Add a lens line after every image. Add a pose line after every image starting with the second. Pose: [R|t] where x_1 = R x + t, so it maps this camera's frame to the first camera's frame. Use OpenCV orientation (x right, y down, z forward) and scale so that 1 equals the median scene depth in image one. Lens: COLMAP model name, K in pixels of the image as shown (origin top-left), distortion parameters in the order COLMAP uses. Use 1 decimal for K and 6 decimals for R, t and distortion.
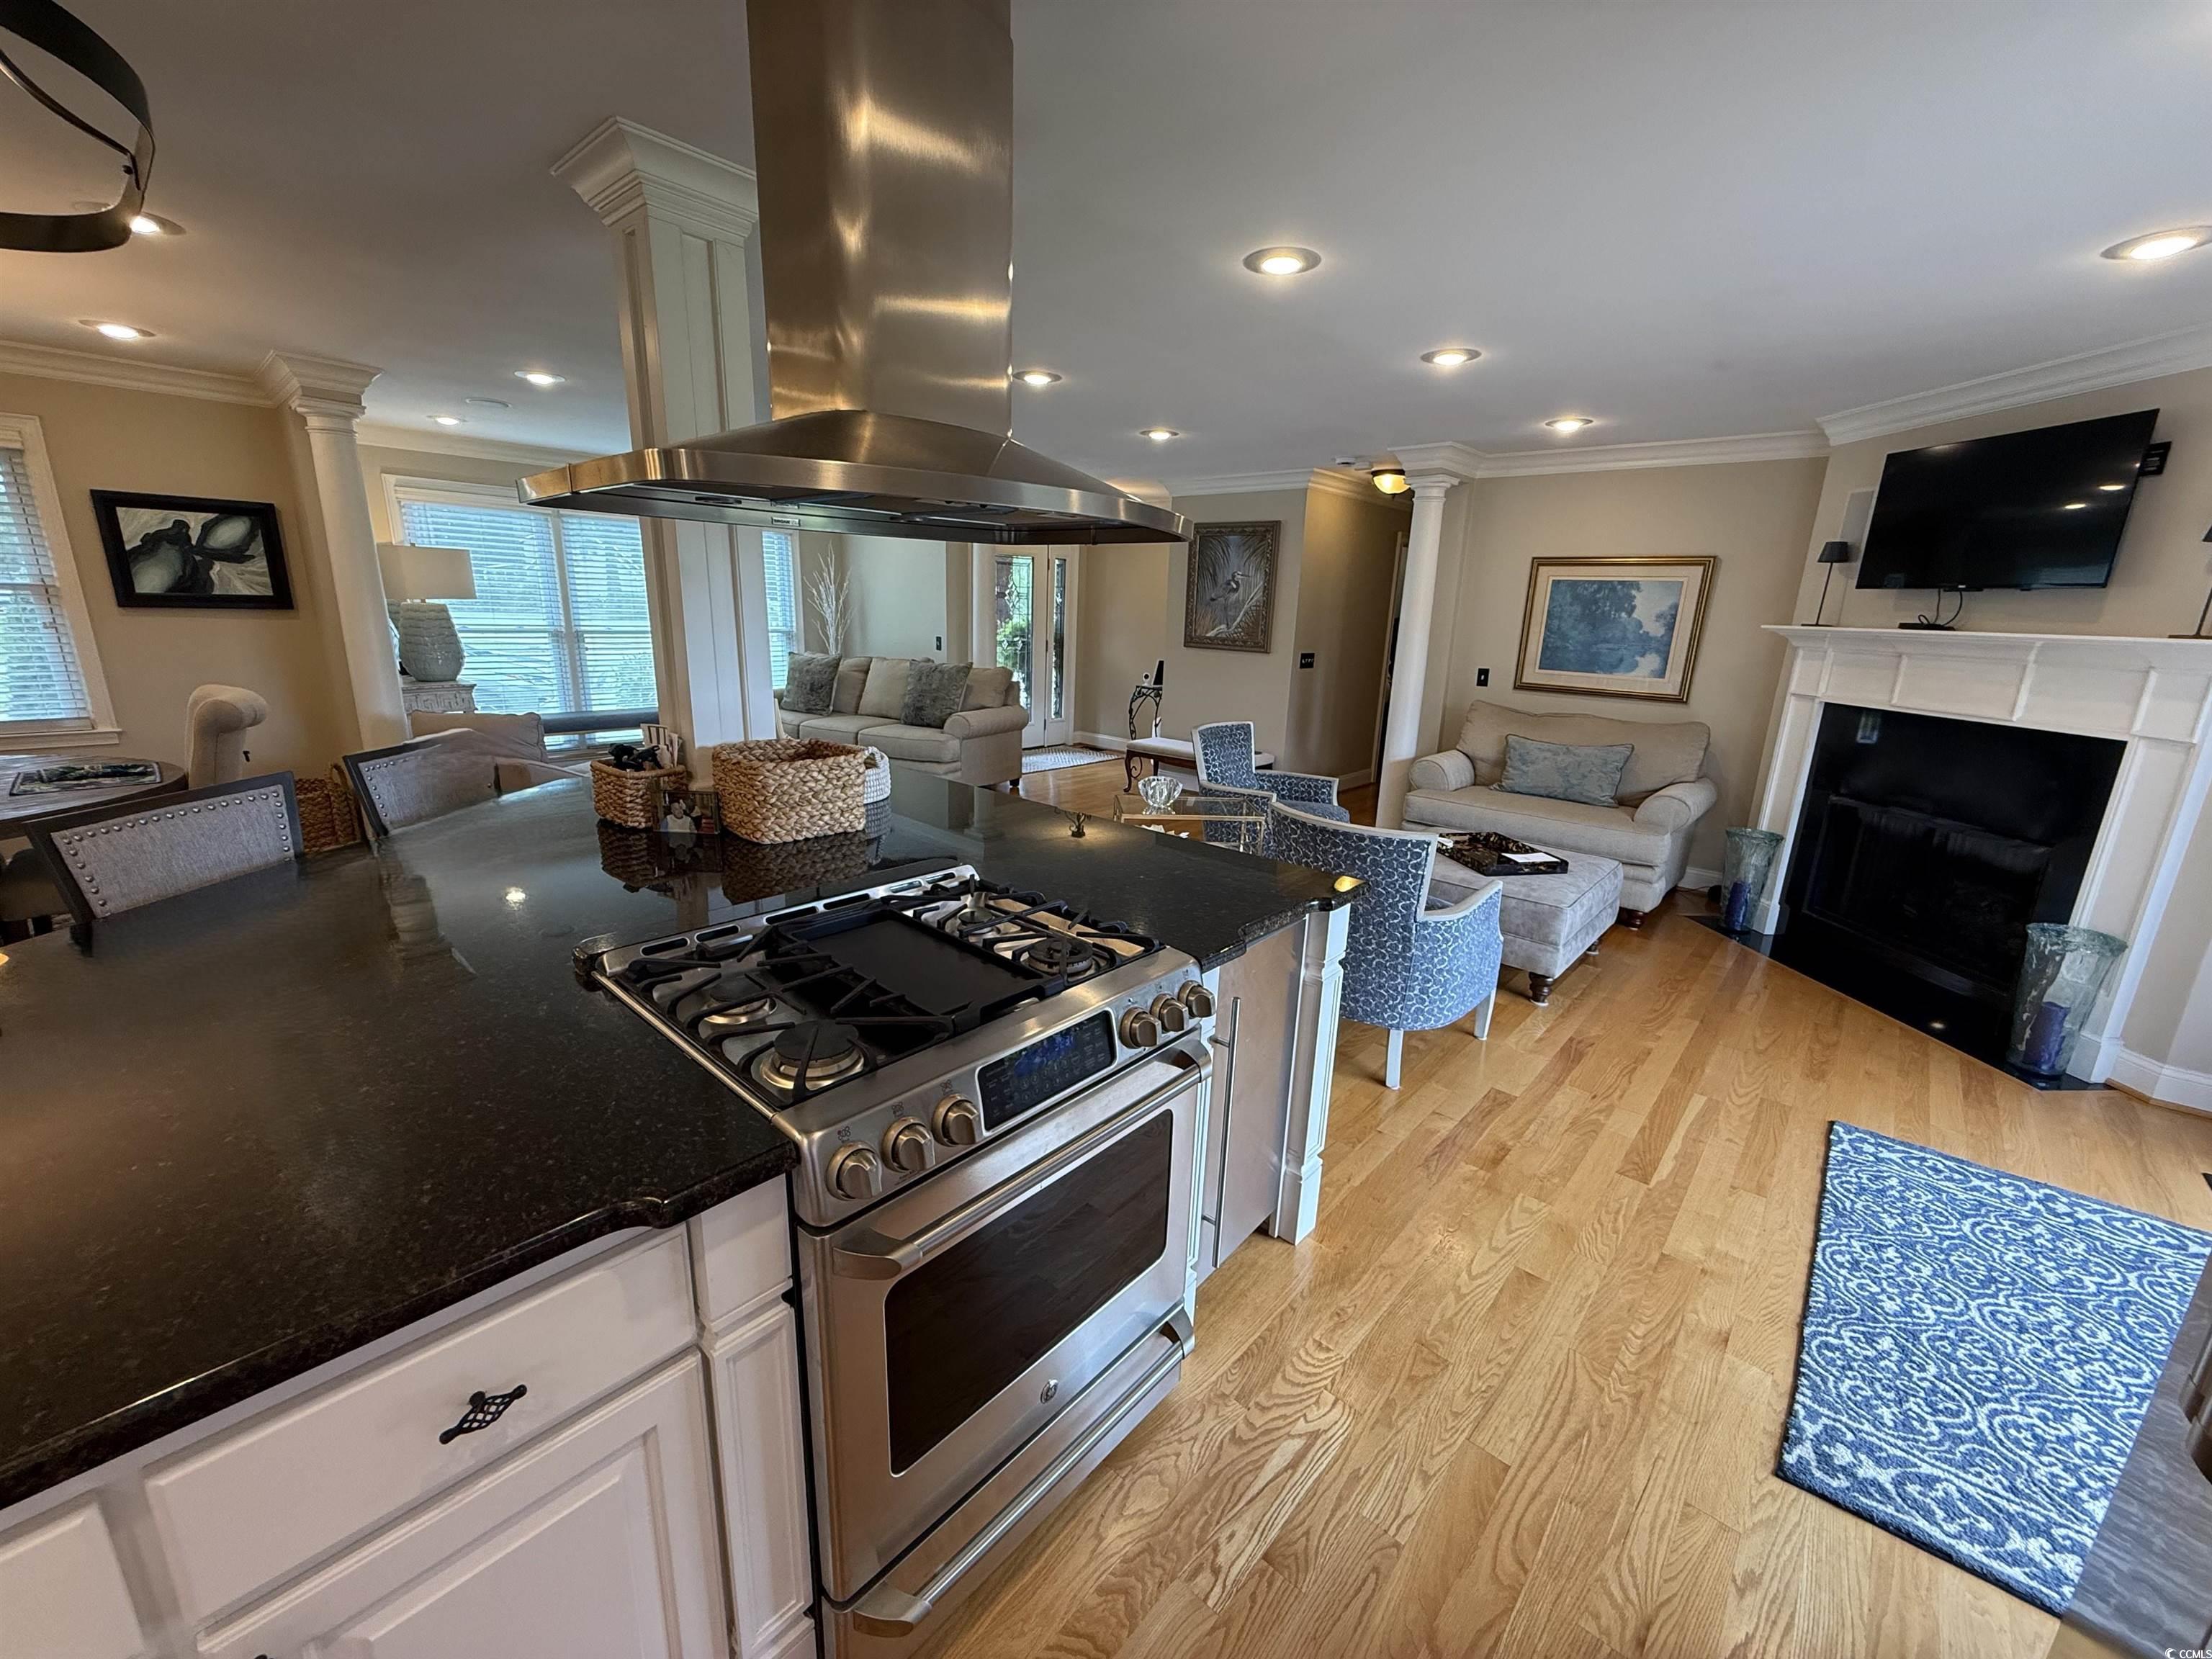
lens RADIAL K [[879.0, 0, 1101.8], [0, 879.0, 833.7], [0, 0, 1]] dist [0.000573, -0.000329]
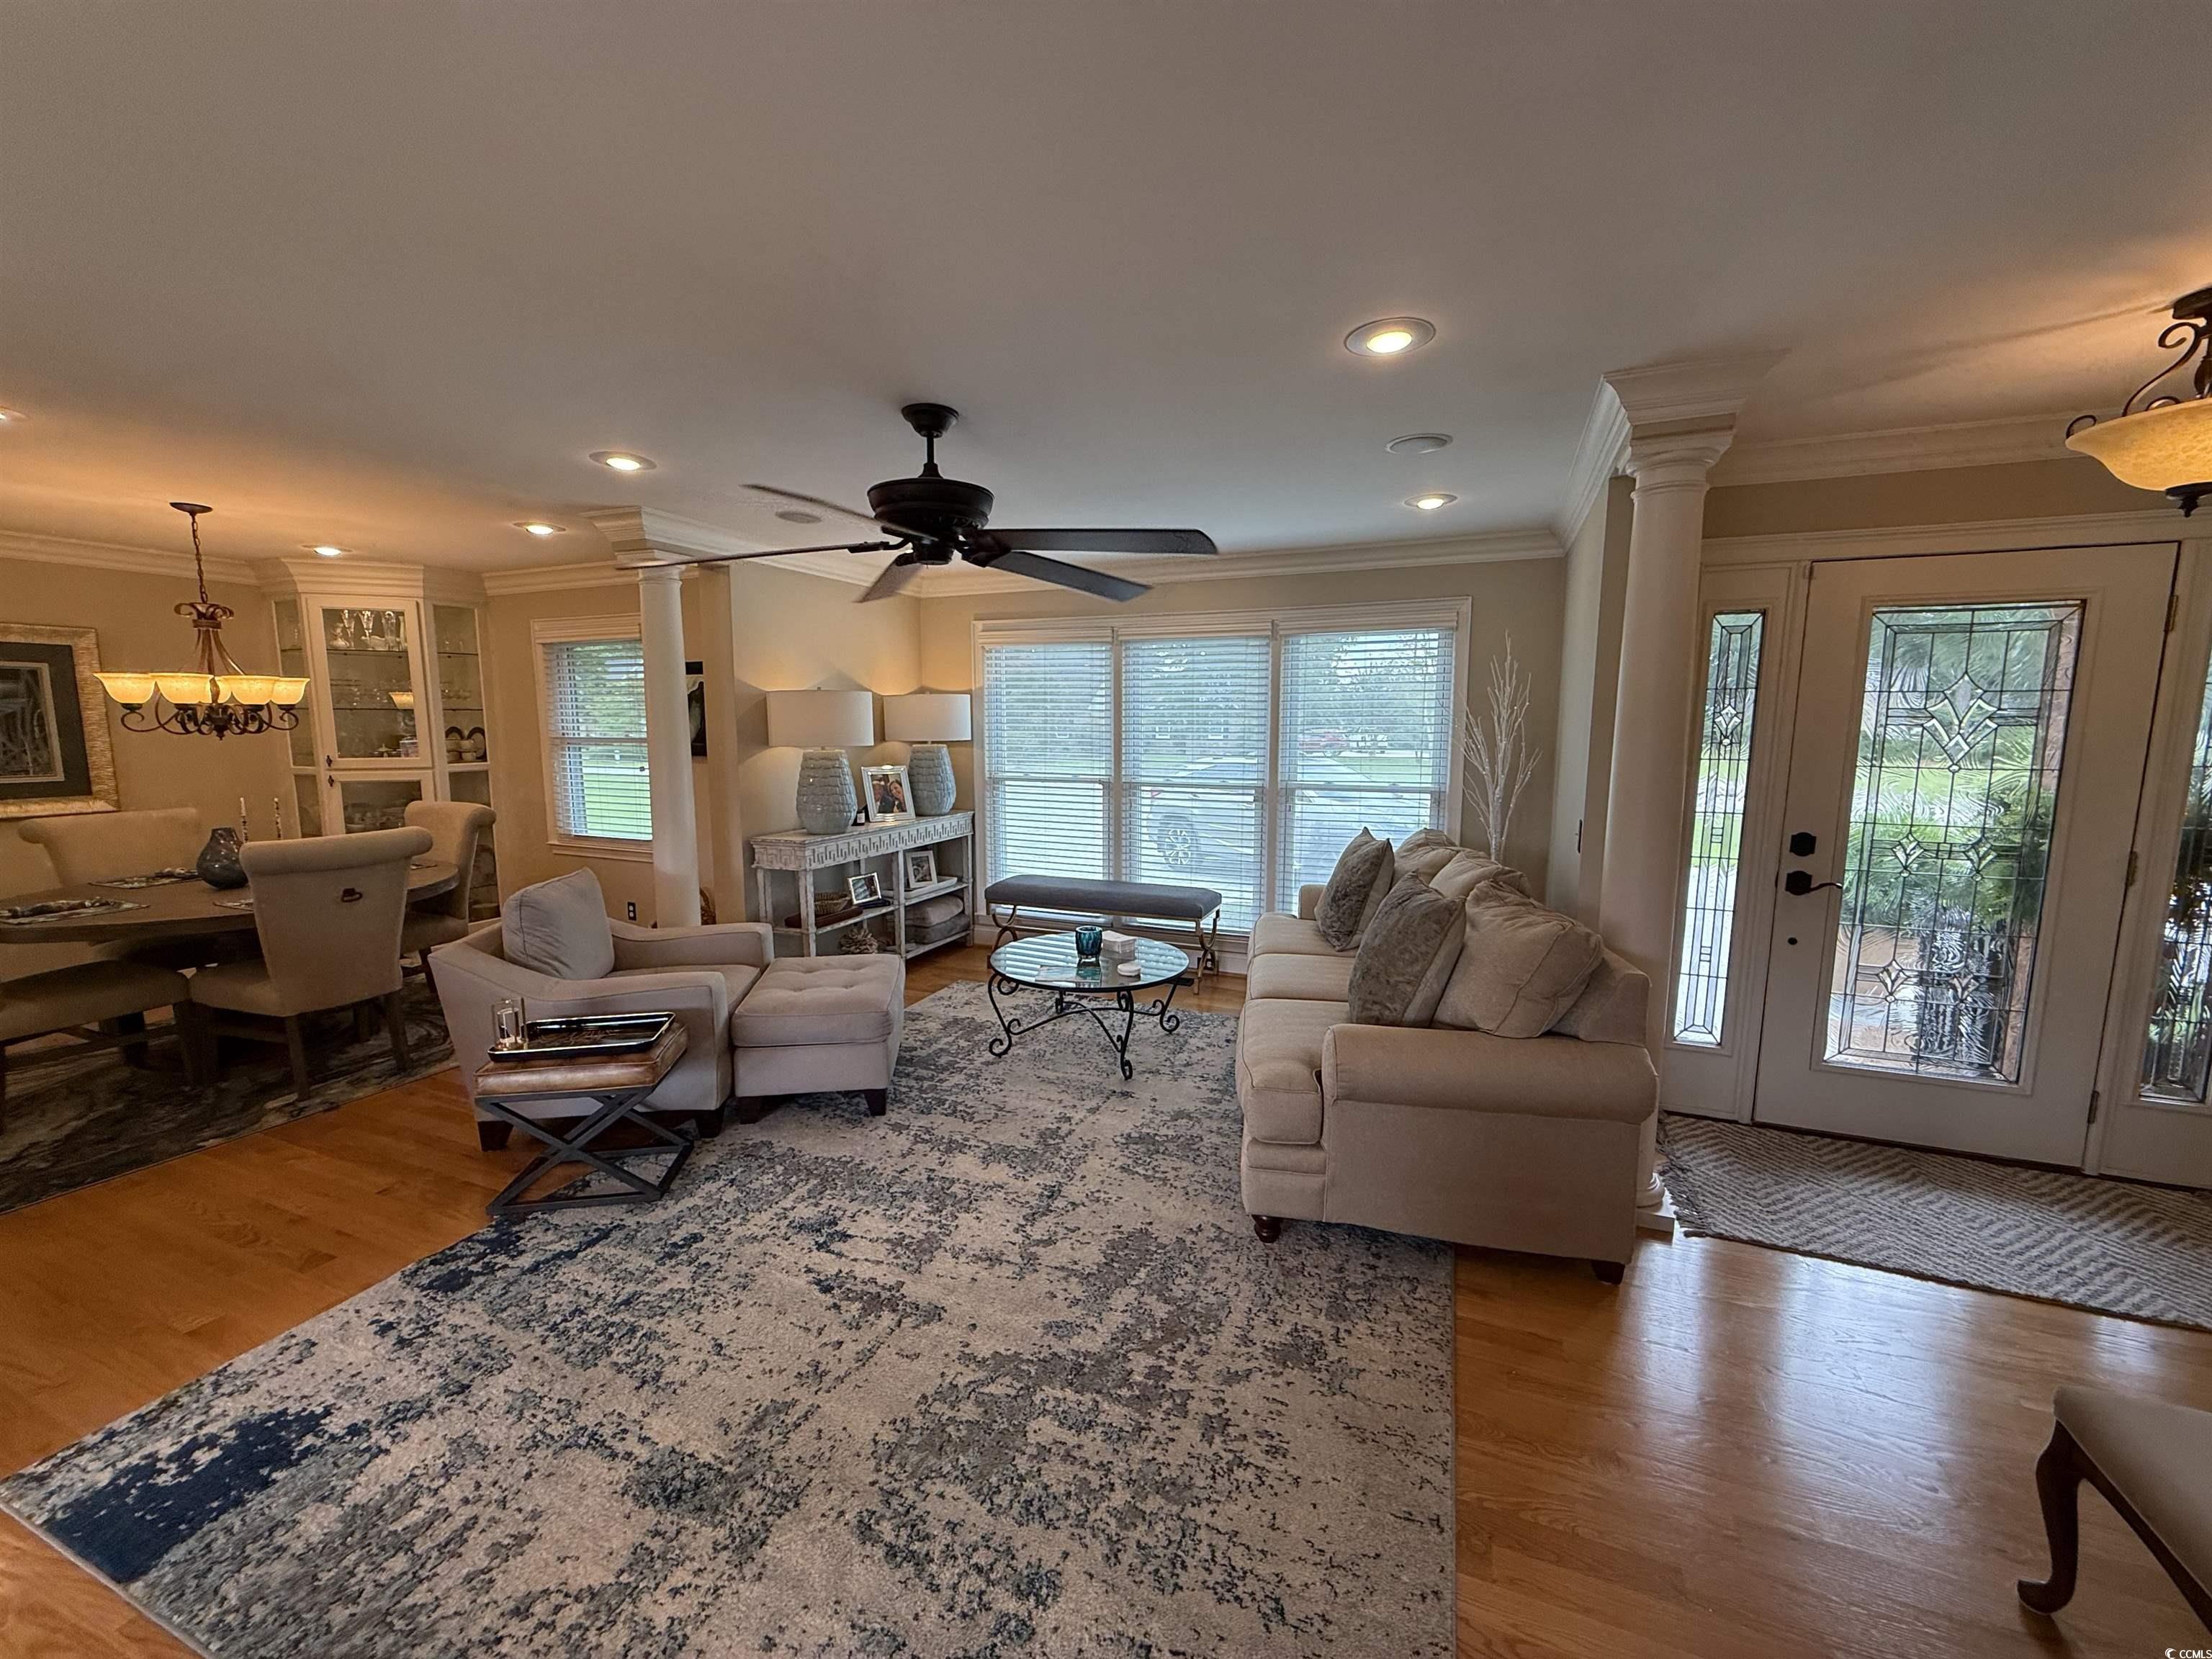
lens RADIAL K [[877.6, 0, 1101.7], [0, 877.6, 833.3], [0, 0, 1]] dist [0.000652, -0.000283]
pose [[0.328225, 0.086665, -0.940615, 0.249339], [-0.230610, 0.973003, 0.009178, -0.325624], [0.916017, 0.213902, 0.339350, 1.252283]]
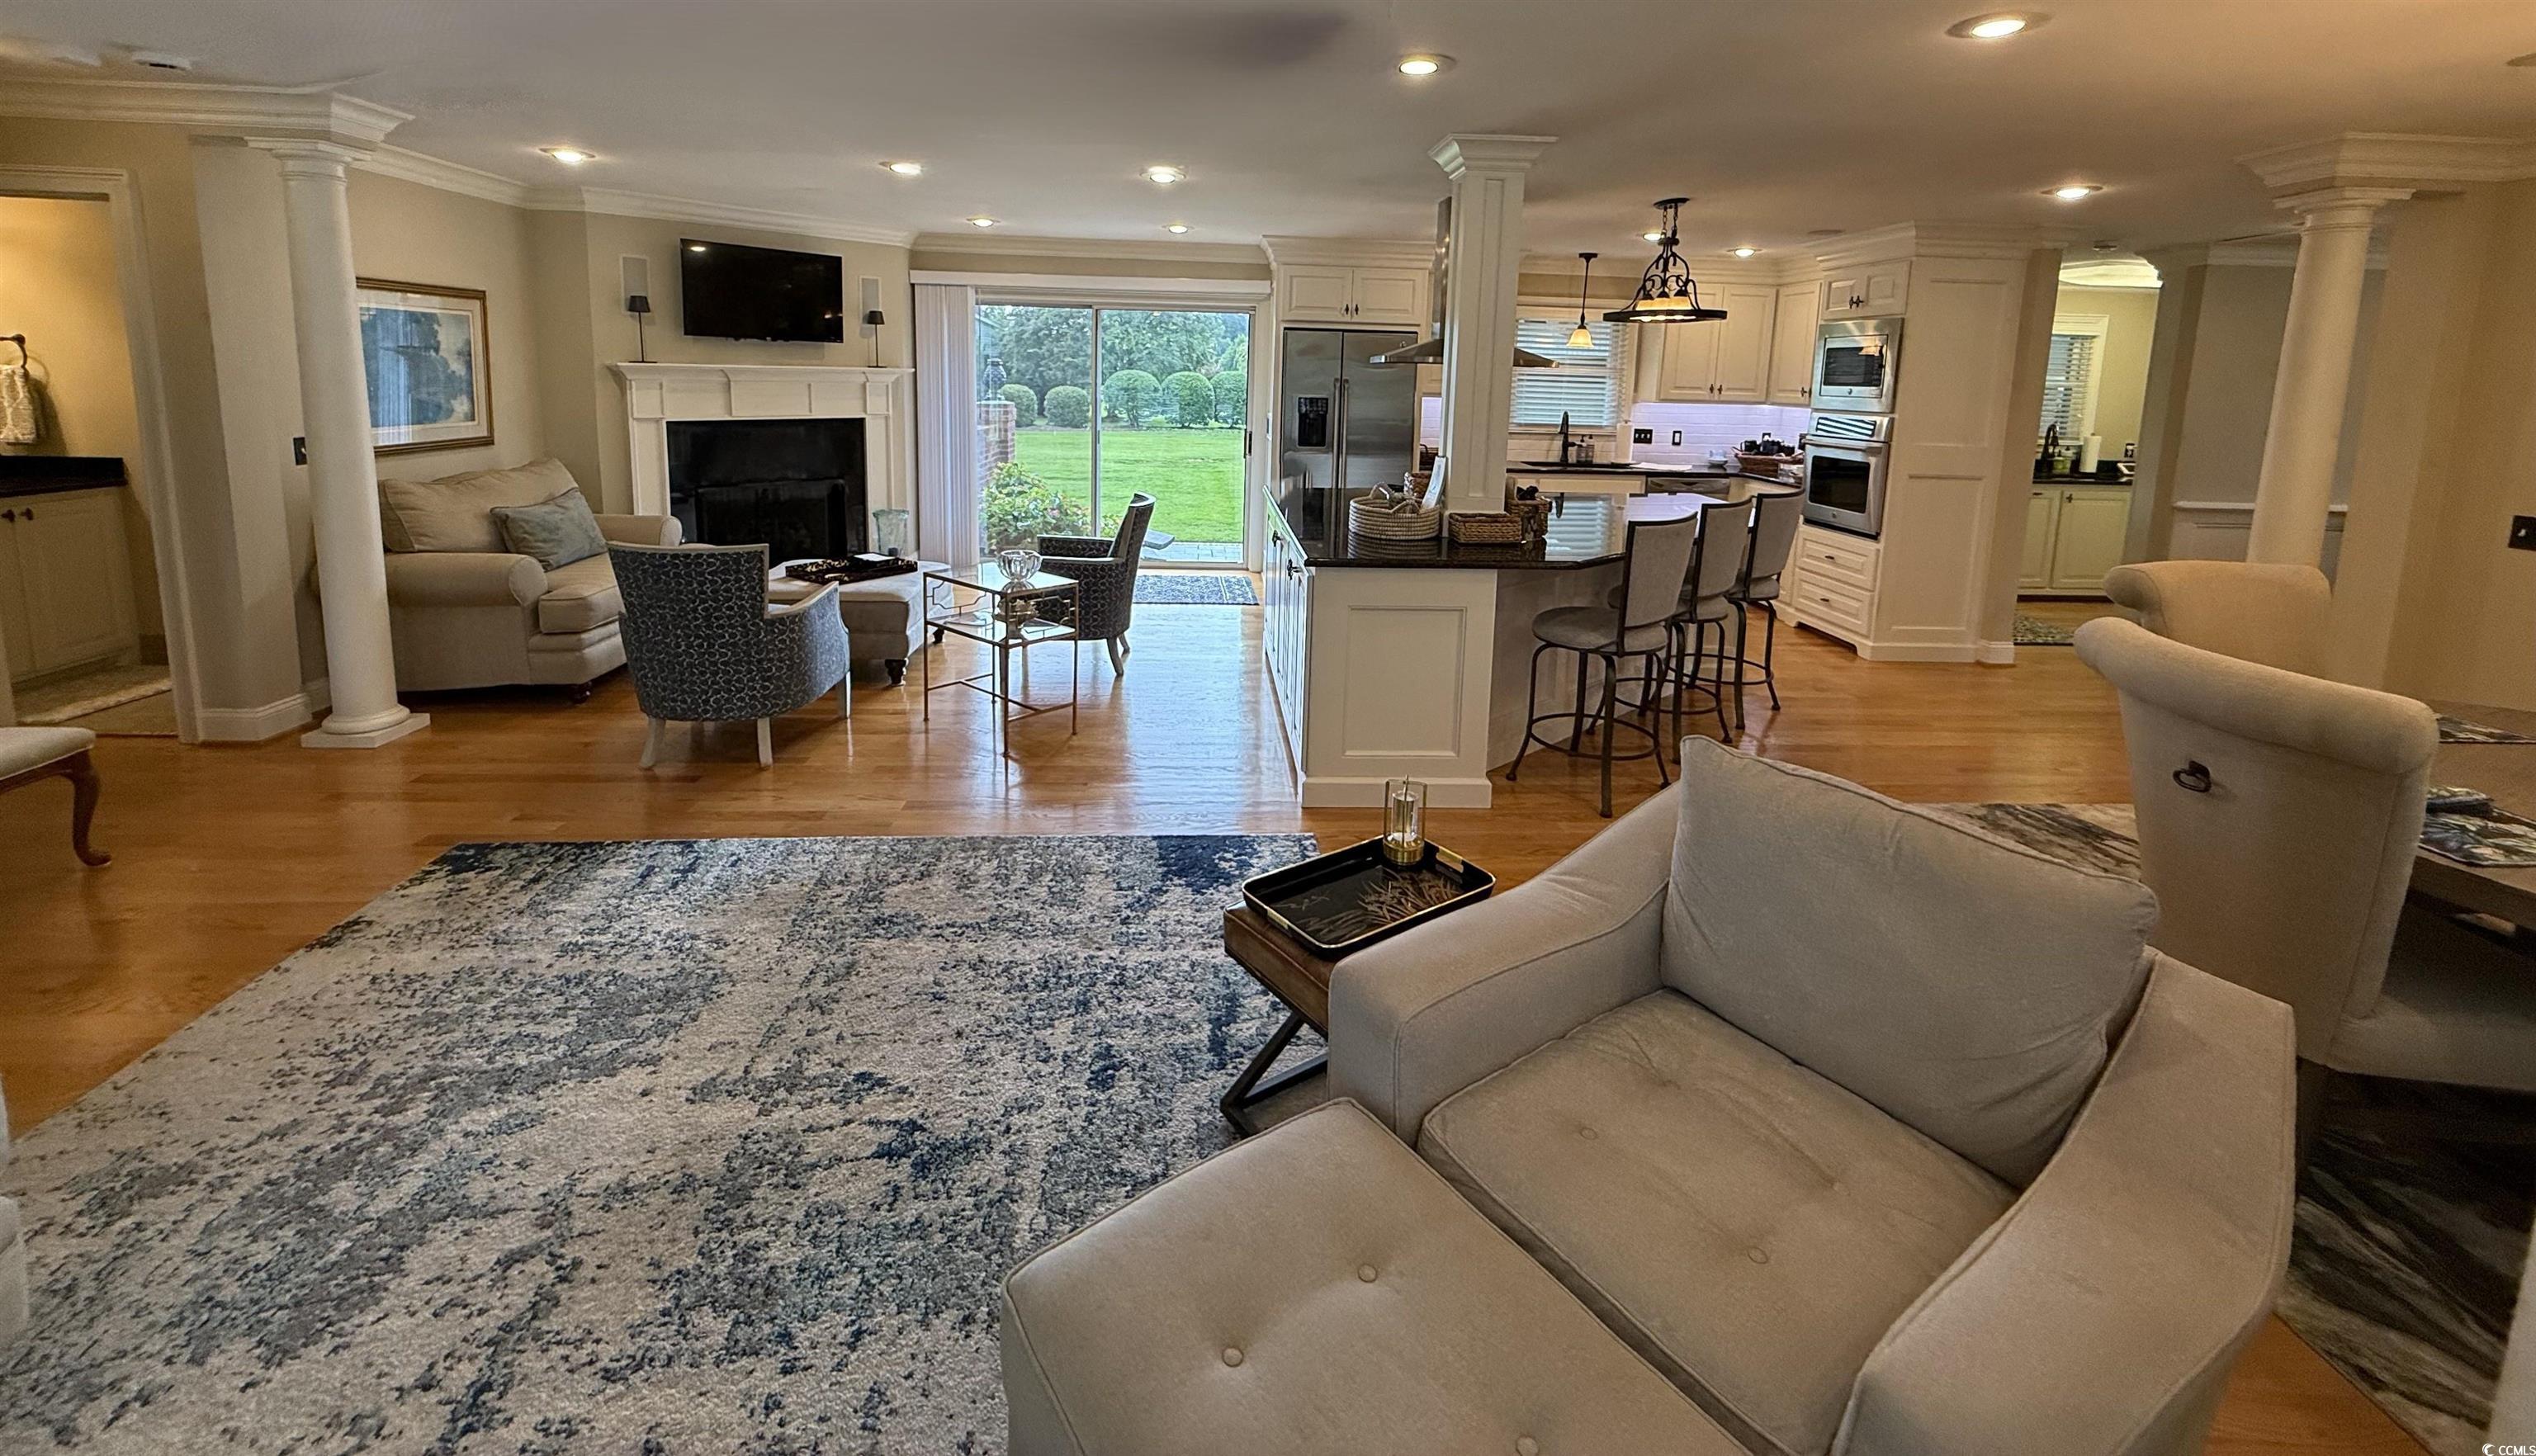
lens RADIAL K [[1007.6, 0, 1263.2], [0, 1007.6, 508.9], [0, 0, 1]] dist [-0.000489, -0.000015]
pose [[-0.714552, -0.145085, 0.684372, -0.836998], [0.128960, 0.934177, 0.332689, -0.422178], [-0.687593, 0.325981, -0.648808, 1.455896]]
